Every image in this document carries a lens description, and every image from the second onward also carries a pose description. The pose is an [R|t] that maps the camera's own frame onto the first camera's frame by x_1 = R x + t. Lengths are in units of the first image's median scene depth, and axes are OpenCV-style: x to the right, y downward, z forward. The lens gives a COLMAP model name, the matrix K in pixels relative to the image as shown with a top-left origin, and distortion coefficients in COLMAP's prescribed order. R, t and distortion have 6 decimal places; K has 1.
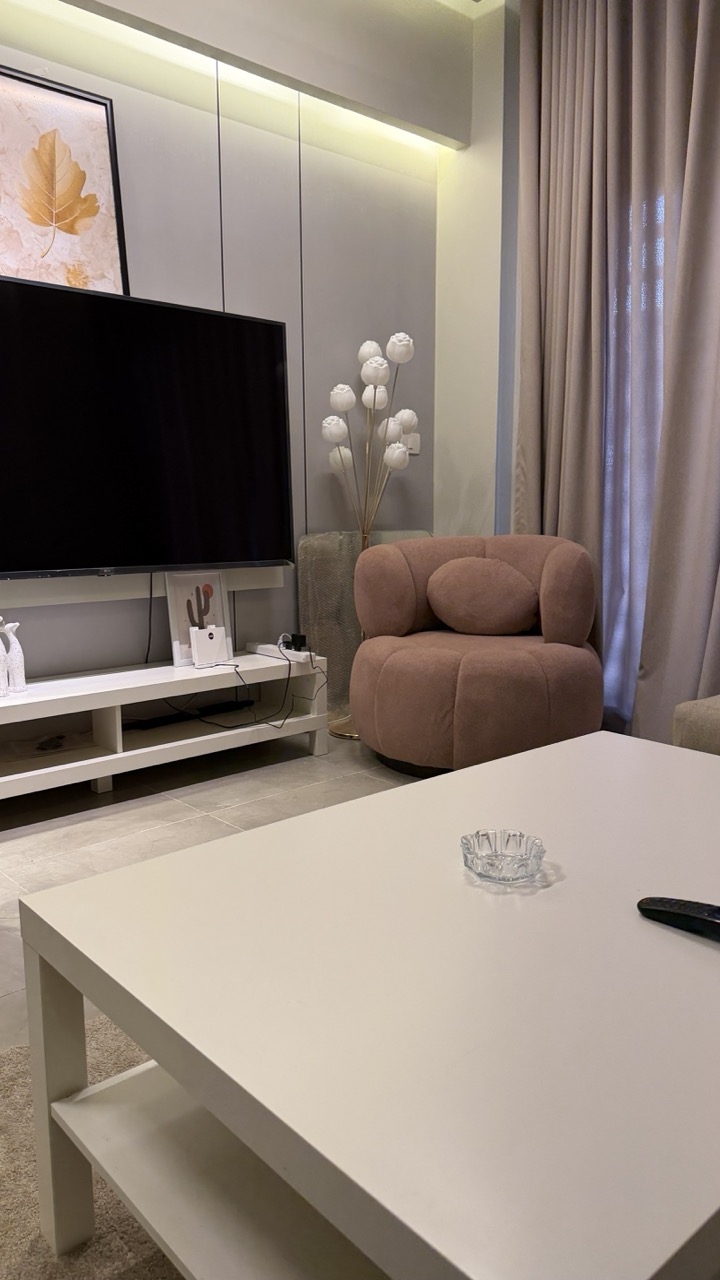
lens RADIAL K [[899.9, 0, 358.6], [0, 899.9, 642.4], [0, 0, 1]] dist [0.087424, -0.124705]
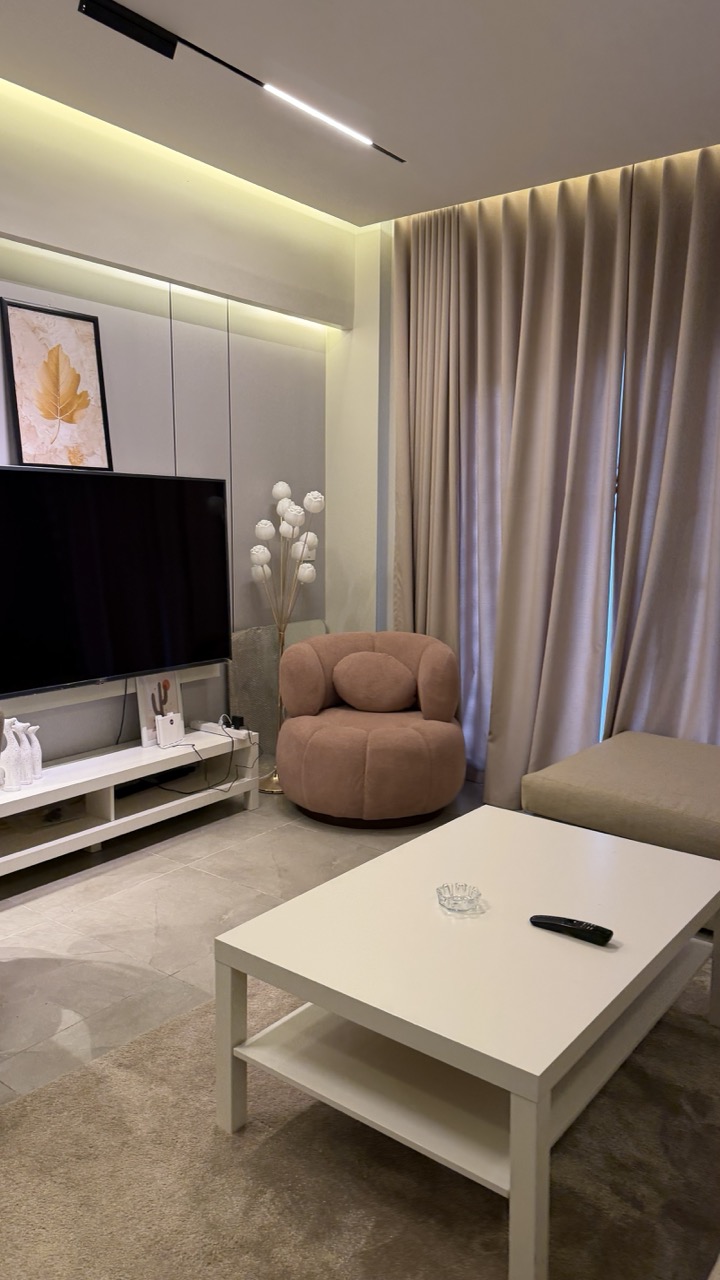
lens RADIAL K [[899.9, 0, 358.1], [0, 899.9, 634.5], [0, 0, 1]] dist [0.087424, -0.124705]
pose [[0.981043, -0.012671, 0.193376, -0.151154], [0.015751, 0.999772, -0.014400, -0.109109], [-0.193150, 0.017173, 0.981019, -0.313547]]
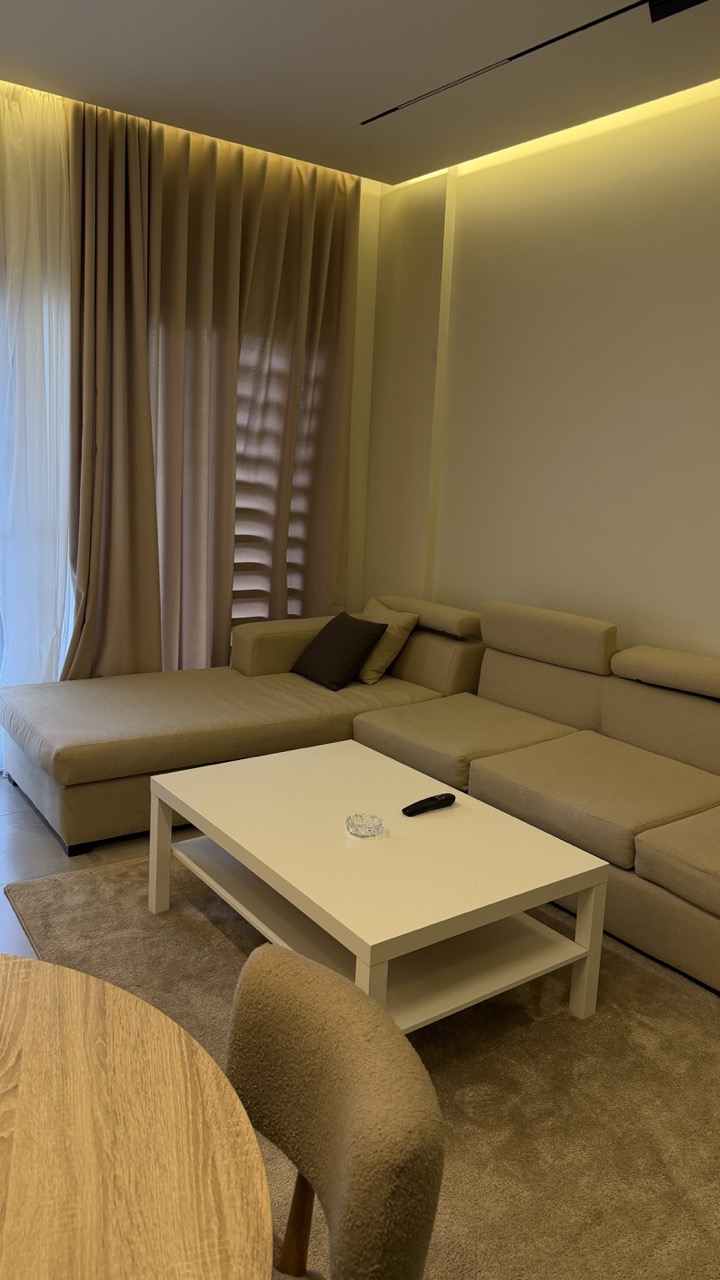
lens RADIAL K [[899.9, 0, 363.3], [0, 899.9, 637.4], [0, 0, 1]] dist [0.087424, -0.124705]
pose [[0.083150, -0.185026, 0.979210, -0.701970], [0.106552, 0.978630, 0.175869, -0.221909], [-0.990824, 0.089714, 0.101088, 0.269528]]
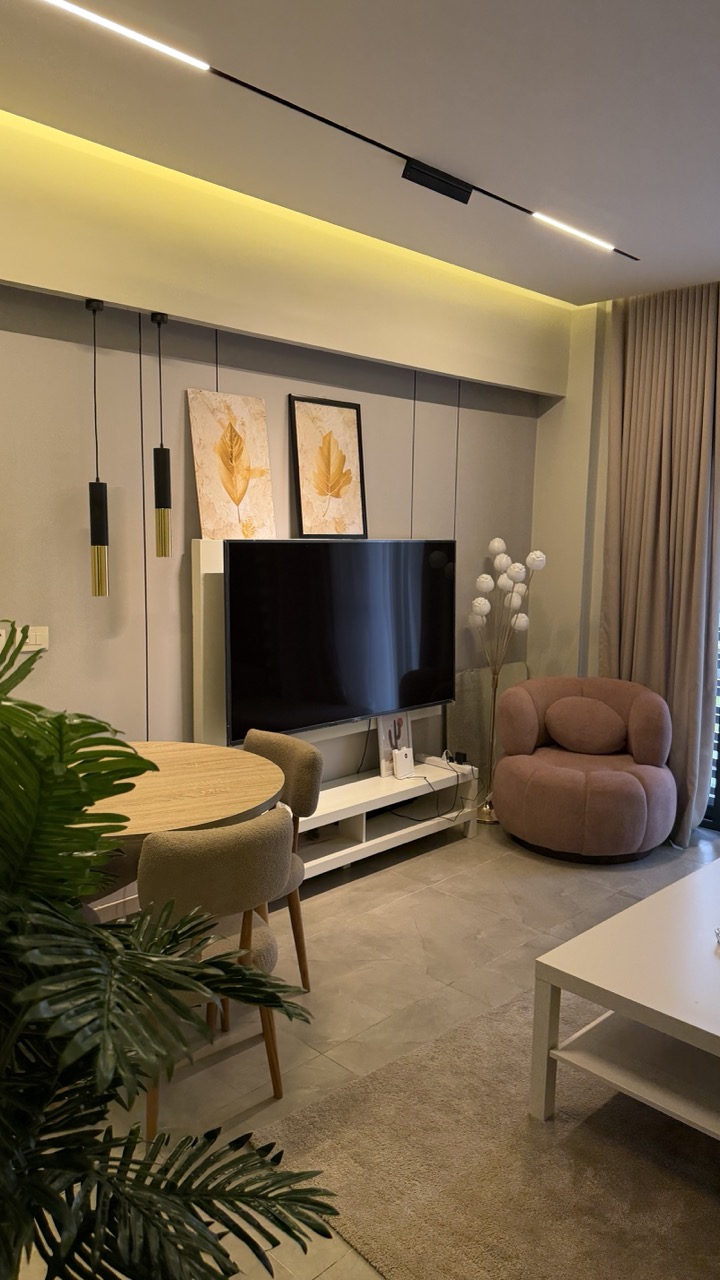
lens RADIAL K [[899.9, 0, 359.2], [0, 899.9, 633.9], [0, 0, 1]] dist [0.087424, -0.124705]
pose [[0.997874, 0.013526, 0.063759, -0.335083], [-0.011807, 0.999559, -0.027249, -0.163280], [-0.064099, 0.026438, 0.997593, -0.442330]]
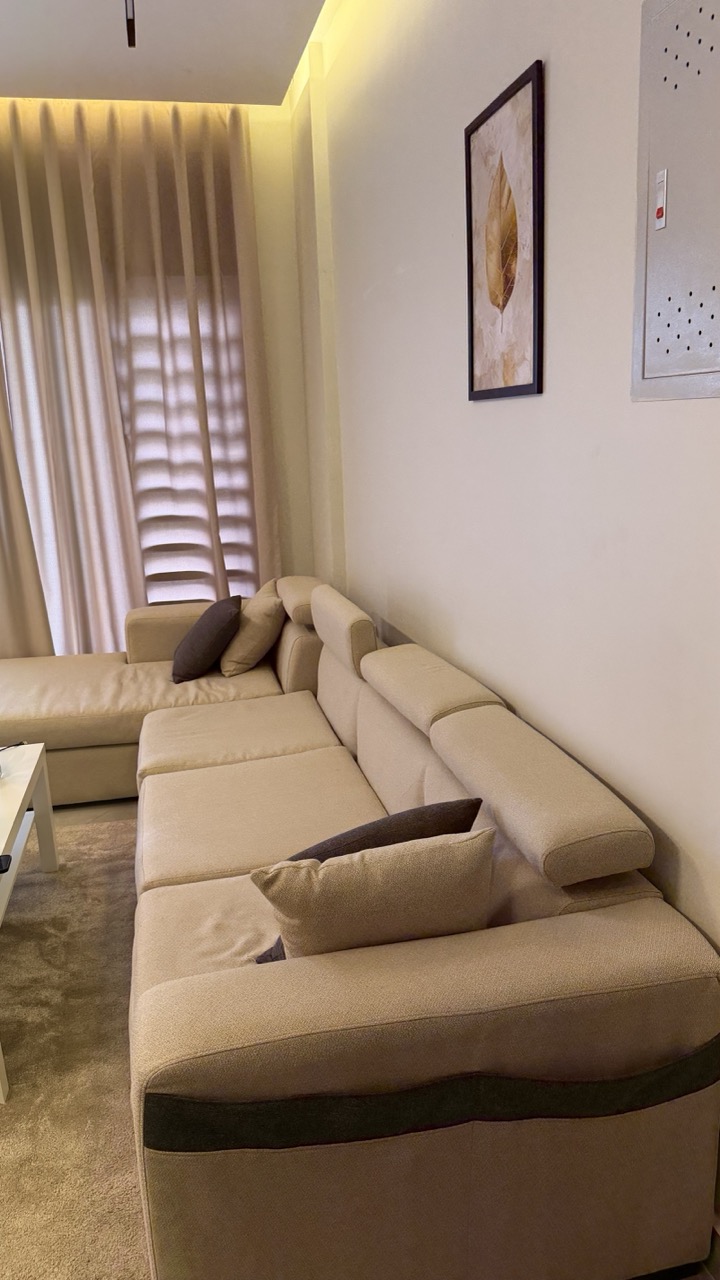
lens RADIAL K [[899.9, 0, 358.0], [0, 899.9, 641.3], [0, 0, 1]] dist [0.087424, -0.124705]
pose [[0.485306, -0.220564, 0.846067, -0.320753], [0.164309, 0.973425, 0.159517, -0.124154], [-0.858767, 0.061601, 0.508650, -0.401937]]
